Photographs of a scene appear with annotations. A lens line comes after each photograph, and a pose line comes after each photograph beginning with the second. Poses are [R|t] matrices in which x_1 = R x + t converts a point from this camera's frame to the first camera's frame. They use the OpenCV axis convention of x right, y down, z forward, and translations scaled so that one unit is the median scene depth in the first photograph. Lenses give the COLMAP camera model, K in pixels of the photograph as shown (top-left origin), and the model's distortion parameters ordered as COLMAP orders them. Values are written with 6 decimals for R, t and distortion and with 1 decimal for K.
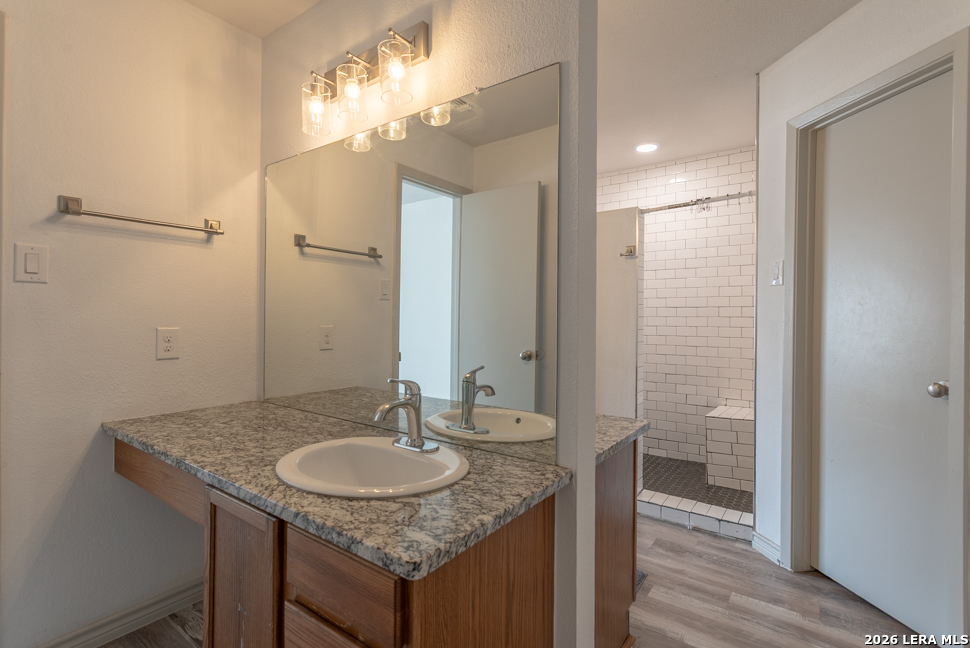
lens RADIAL K [[458.4, 0, 483.3], [0, 458.4, 316.0], [0, 0, 1]] dist [0.003754, 0.000151]
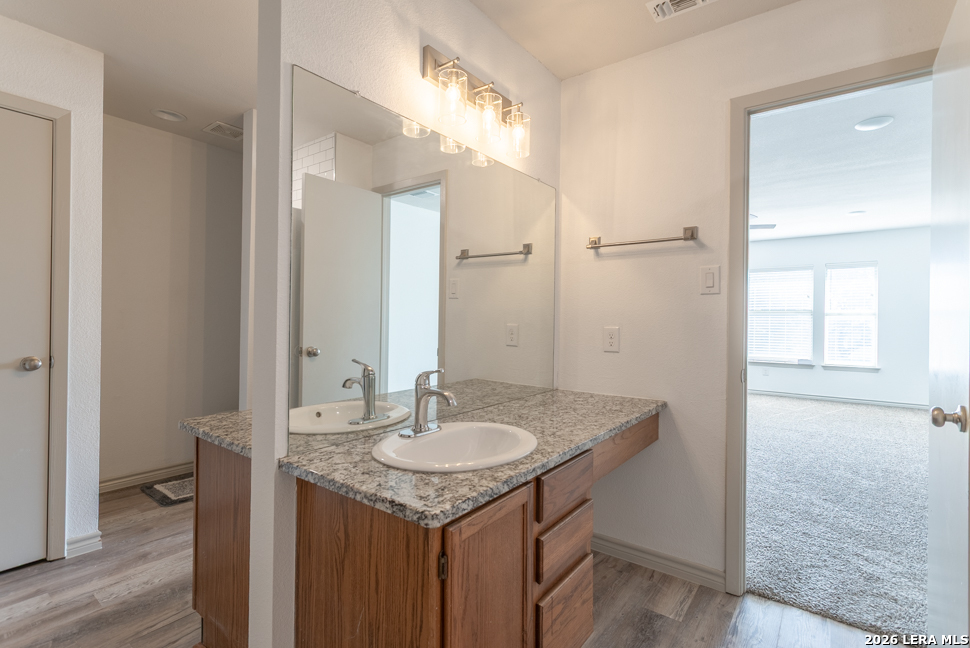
lens RADIAL K [[458.4, 0, 483.3], [0, 458.4, 316.0], [0, 0, 1]] dist [0.003754, 0.000151]
pose [[-0.009997, -0.005549, -0.999935, 0.733131], [-0.011665, 0.999917, -0.005432, 0.009358], [0.999882, 0.011610, -0.010061, 0.884555]]
